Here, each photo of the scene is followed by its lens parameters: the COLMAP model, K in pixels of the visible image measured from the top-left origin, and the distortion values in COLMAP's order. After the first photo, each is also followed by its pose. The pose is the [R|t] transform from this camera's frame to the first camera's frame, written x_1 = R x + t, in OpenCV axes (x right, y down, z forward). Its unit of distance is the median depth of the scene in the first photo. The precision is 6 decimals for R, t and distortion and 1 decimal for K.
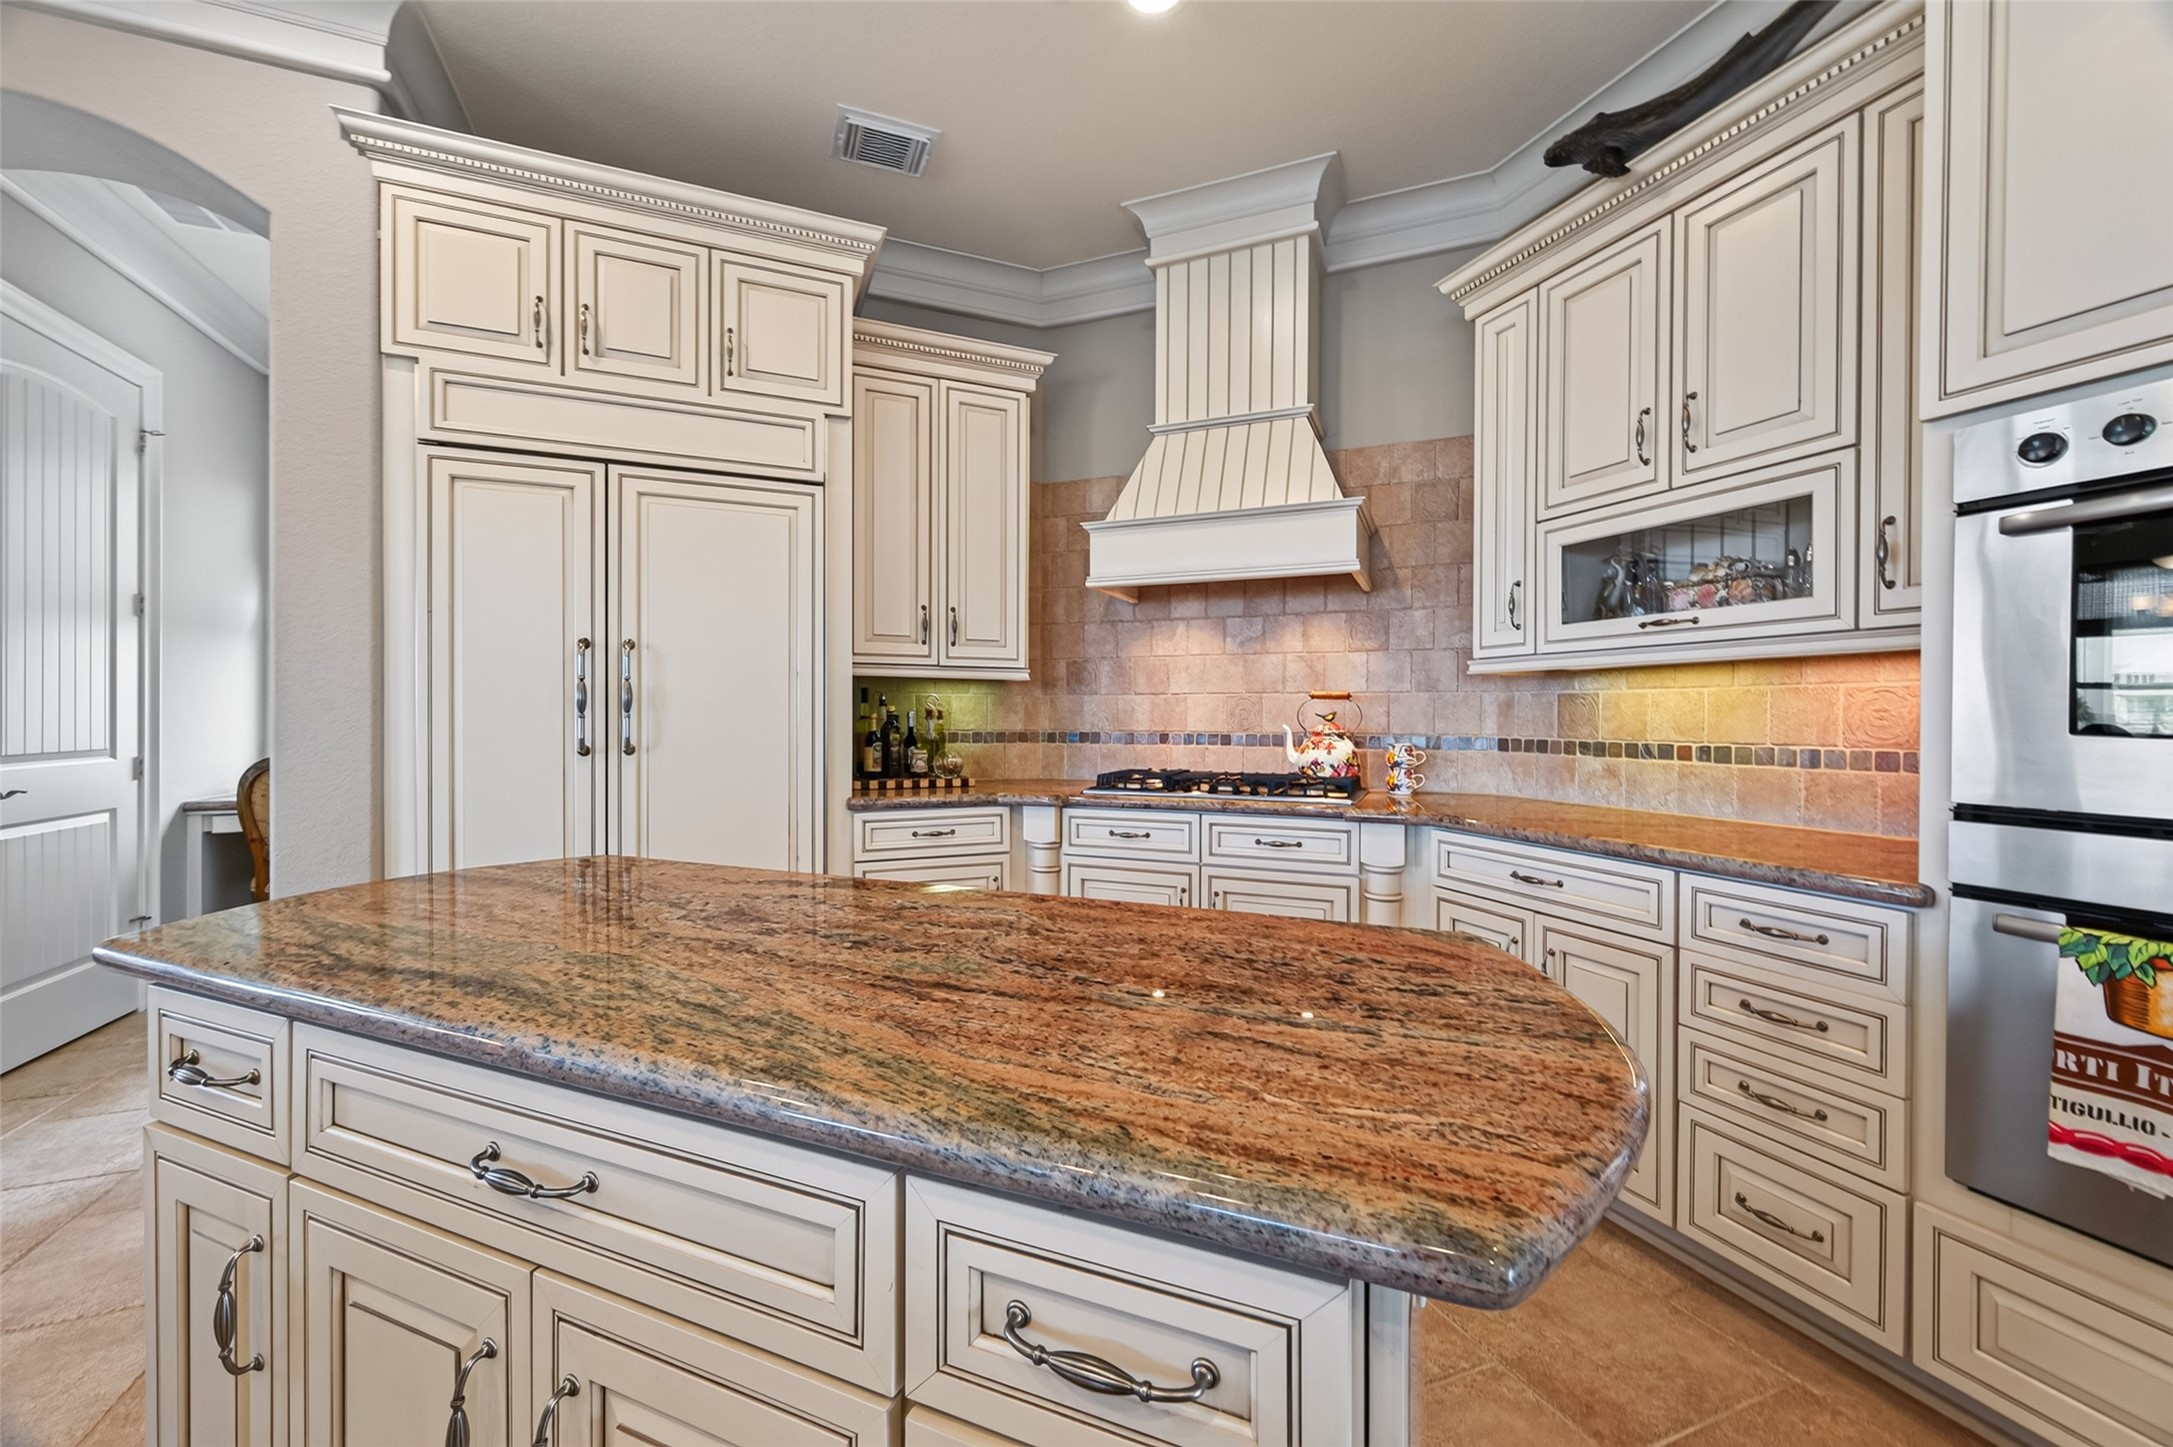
lens RADIAL K [[840.5, 0, 1086.1], [0, 840.5, 721.8], [0, 0, 1]] dist [0.003751, -0.001584]
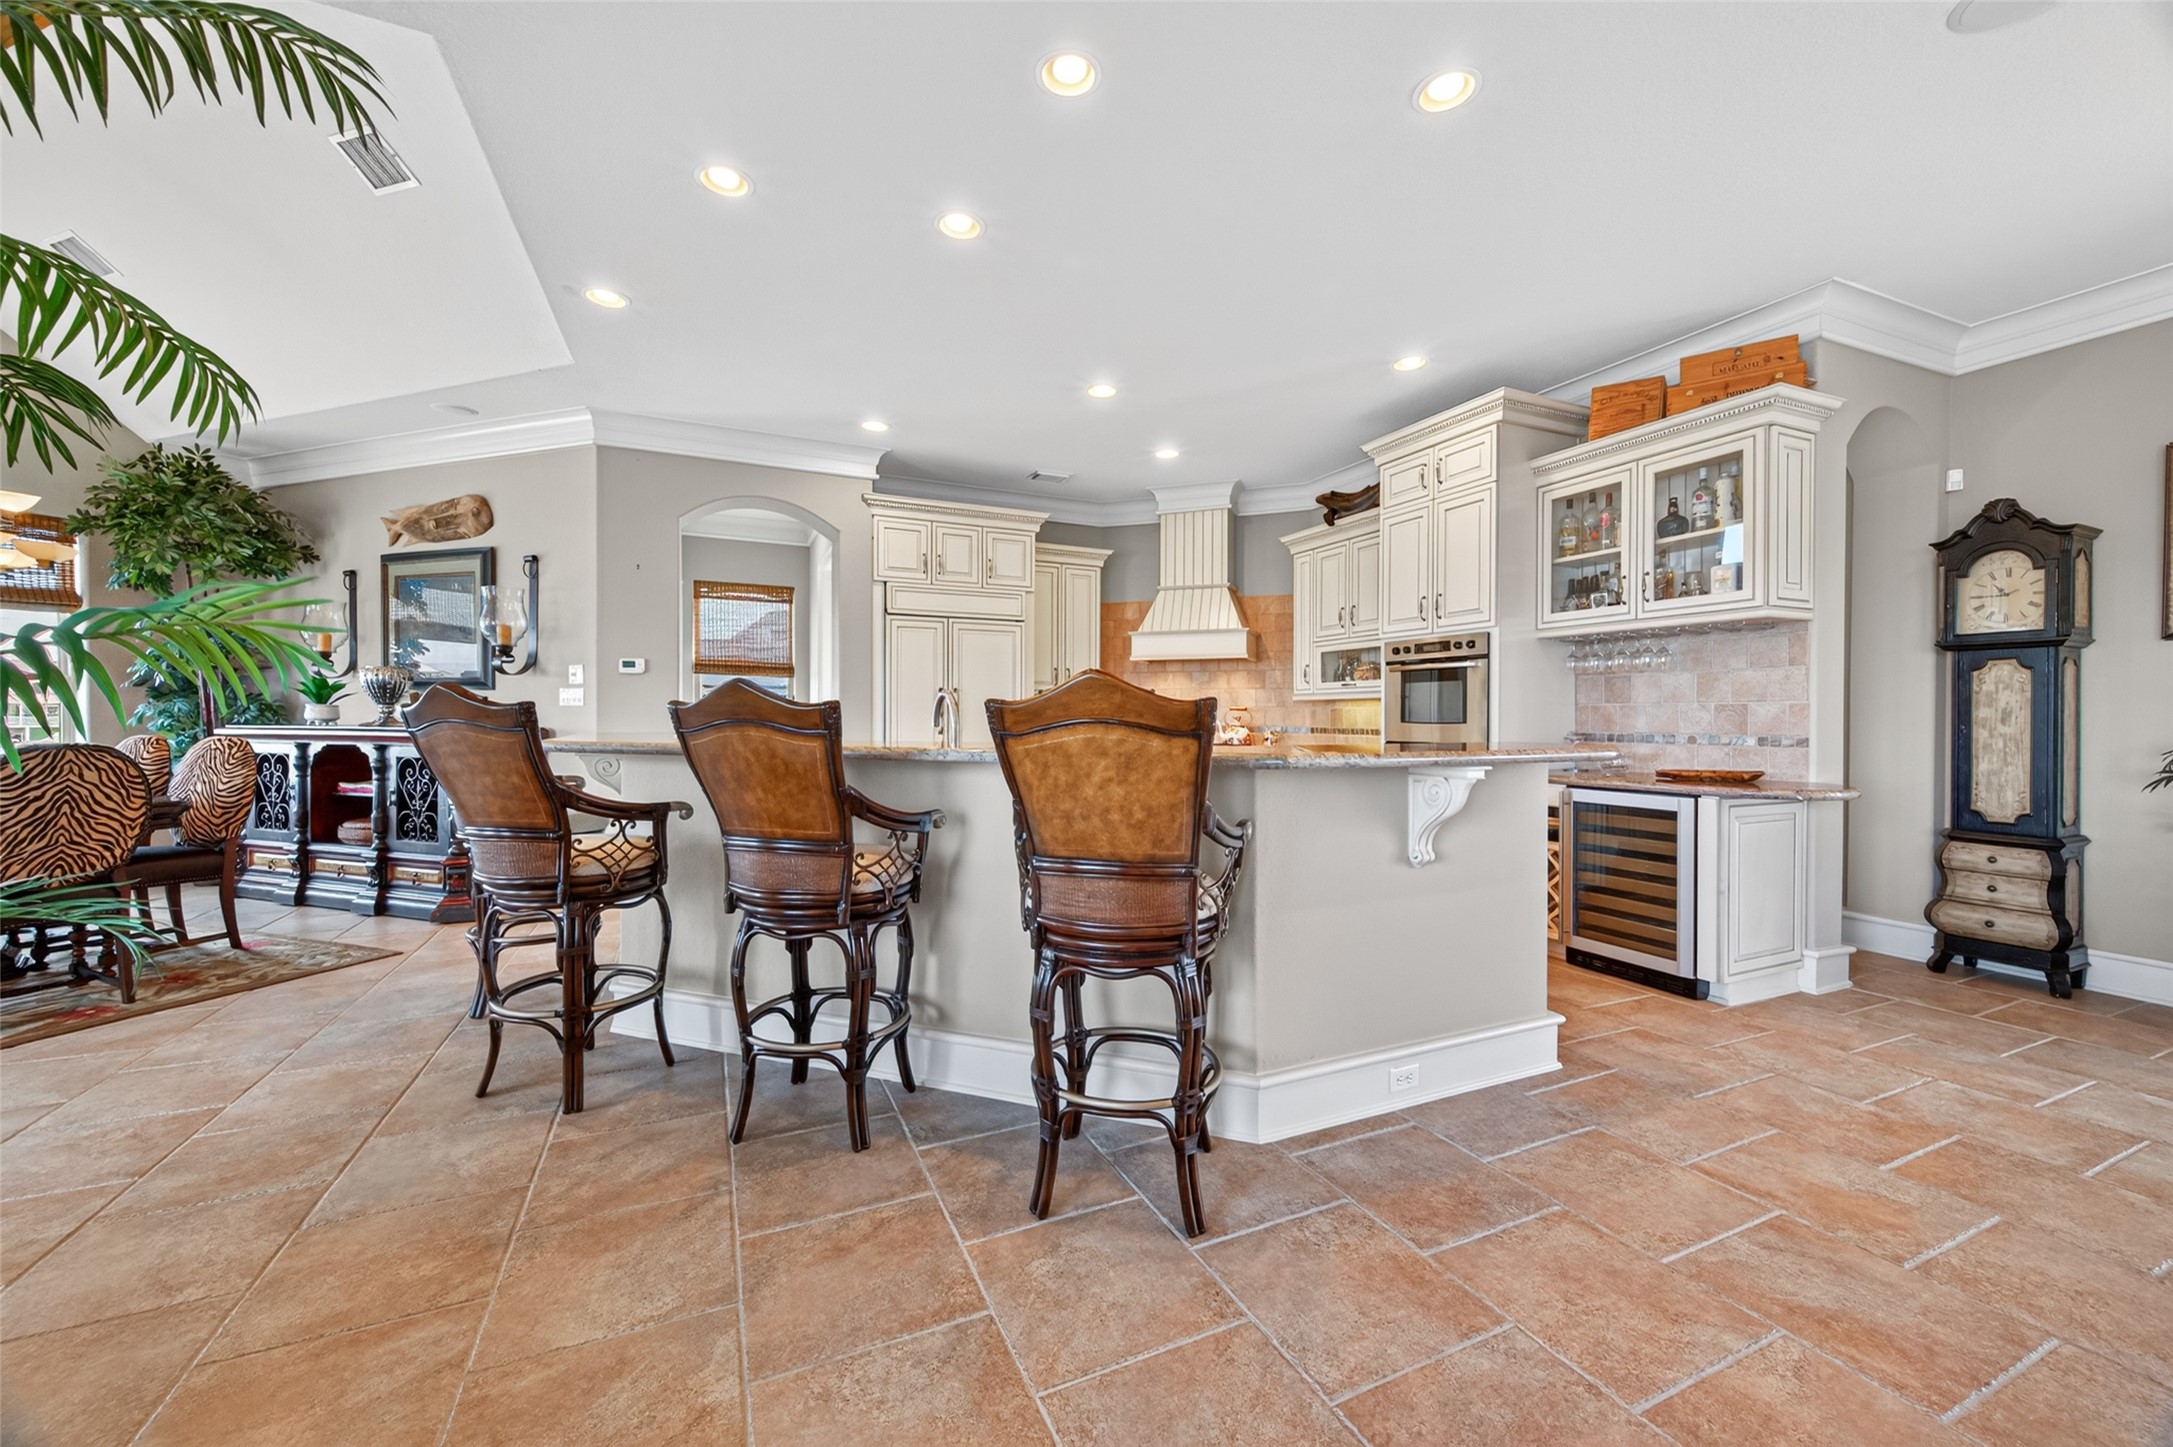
lens RADIAL K [[840.5, 0, 1087.8], [0, 840.5, 718.4], [0, 0, 1]] dist [0.003751, -0.001584]
pose [[0.998784, -0.001609, 0.049283, -0.228646], [0.001965, 0.999972, -0.007159, 0.009271], [-0.049270, 0.007247, 0.998759, -1.255137]]
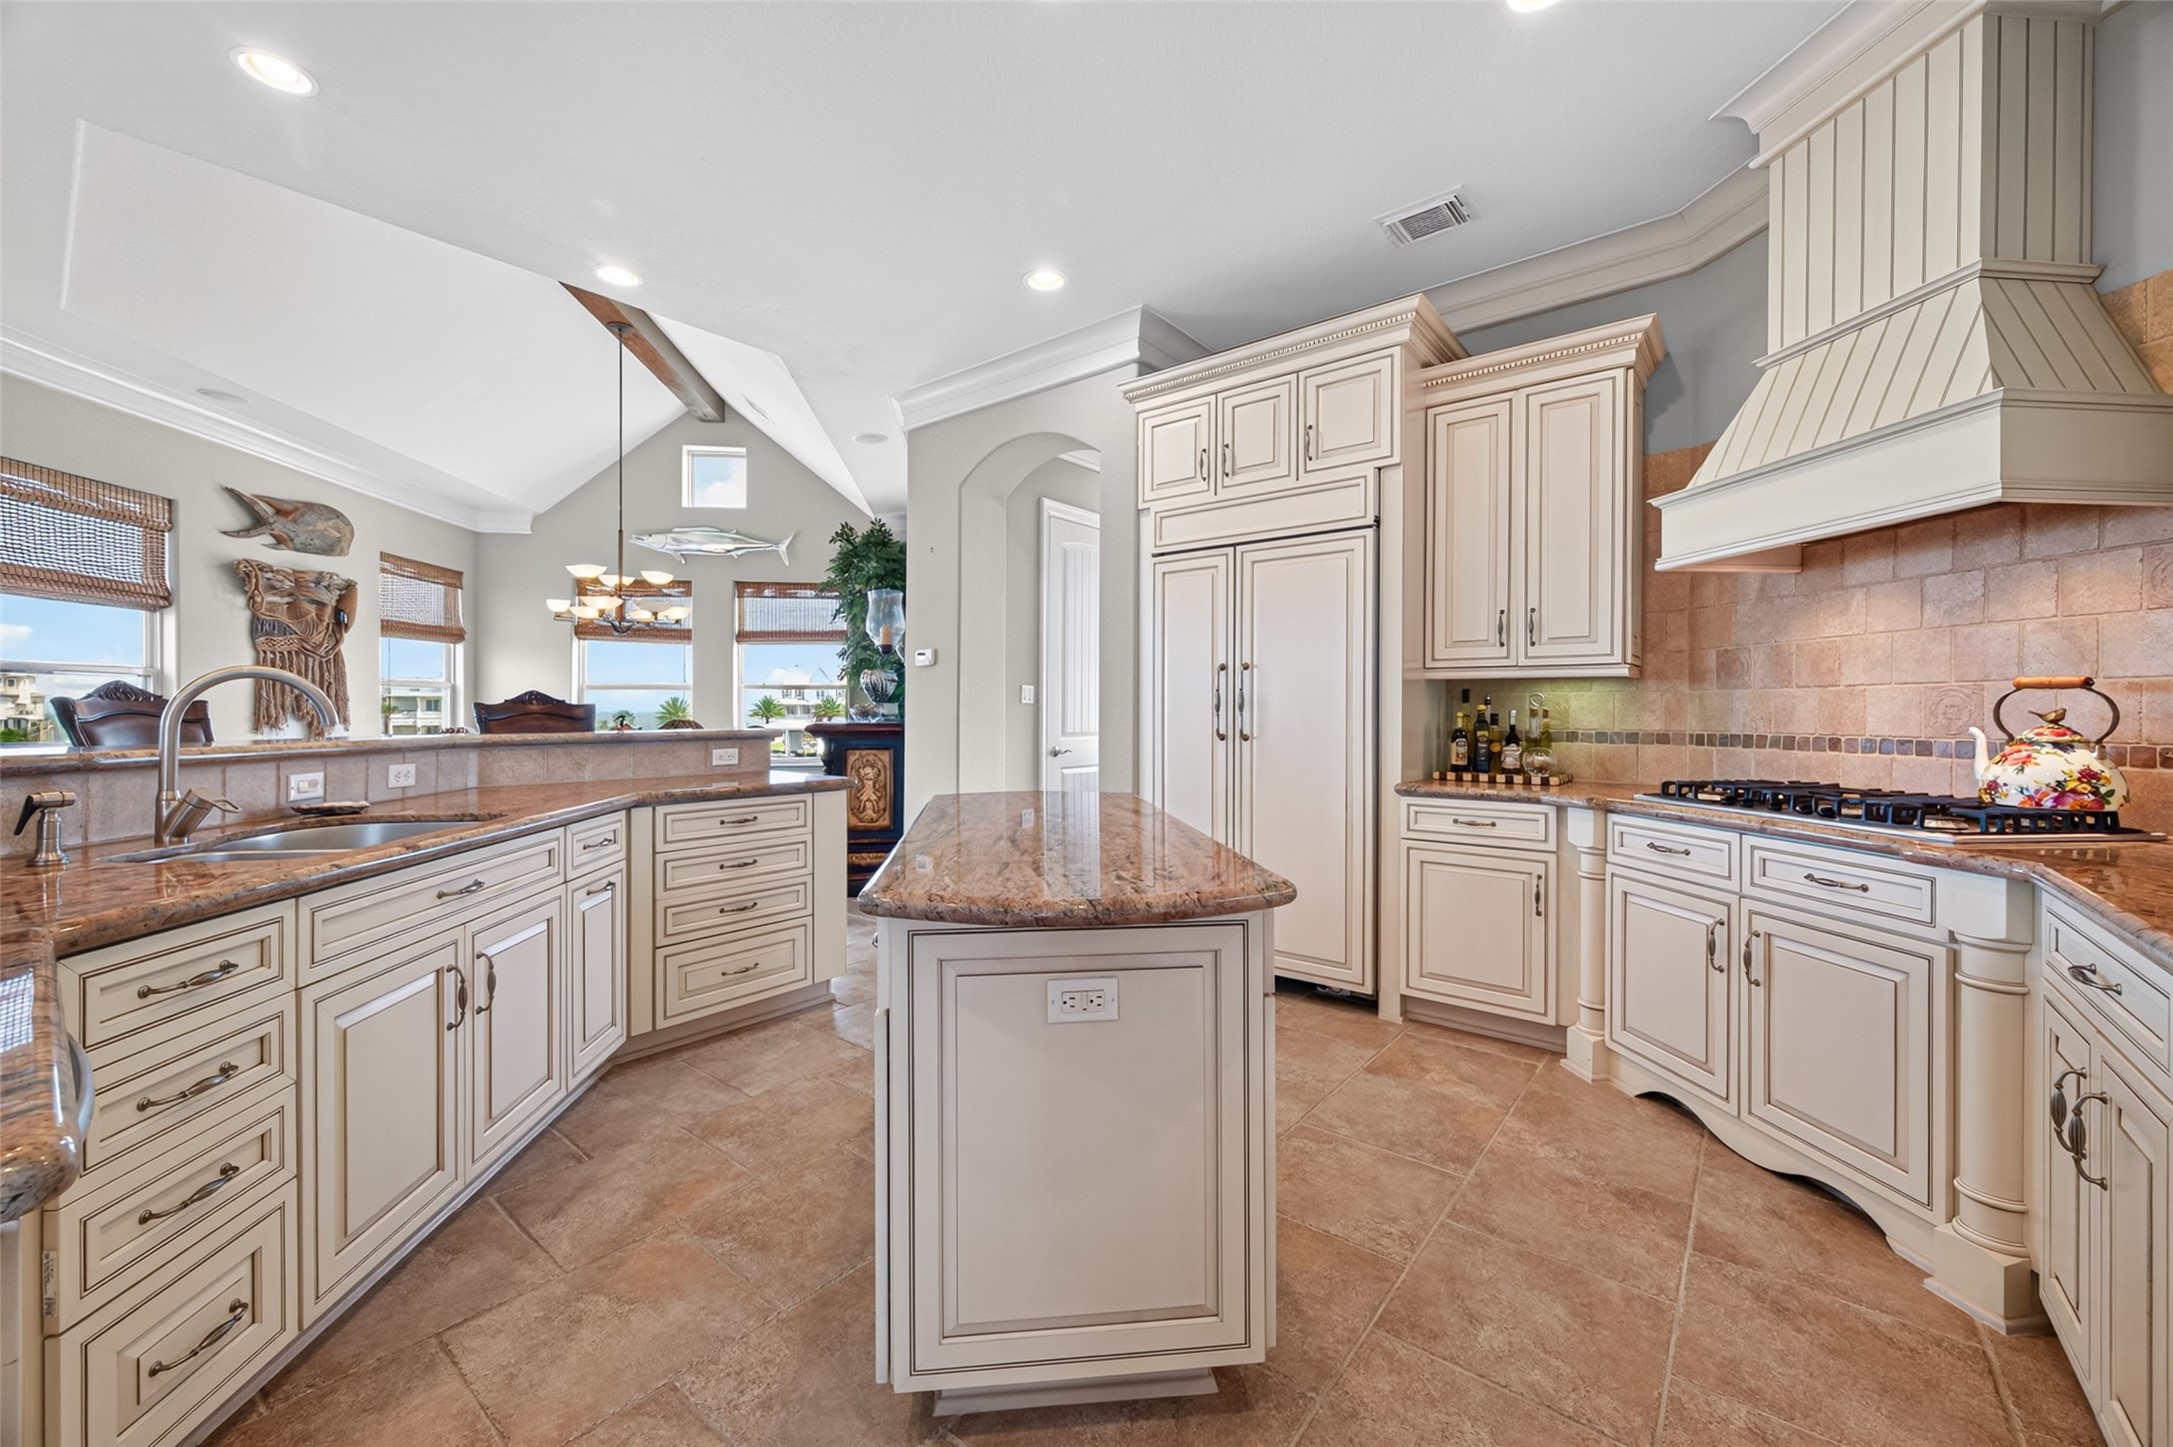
lens RADIAL K [[840.5, 0, 1085.2], [0, 840.5, 716.8], [0, 0, 1]] dist [0.003751, -0.001584]
pose [[0.486642, 0.002030, -0.873599, 0.500730], [-0.006550, 0.999978, -0.001325, 0.000595], [0.873577, 0.006366, 0.486644, 0.033099]]
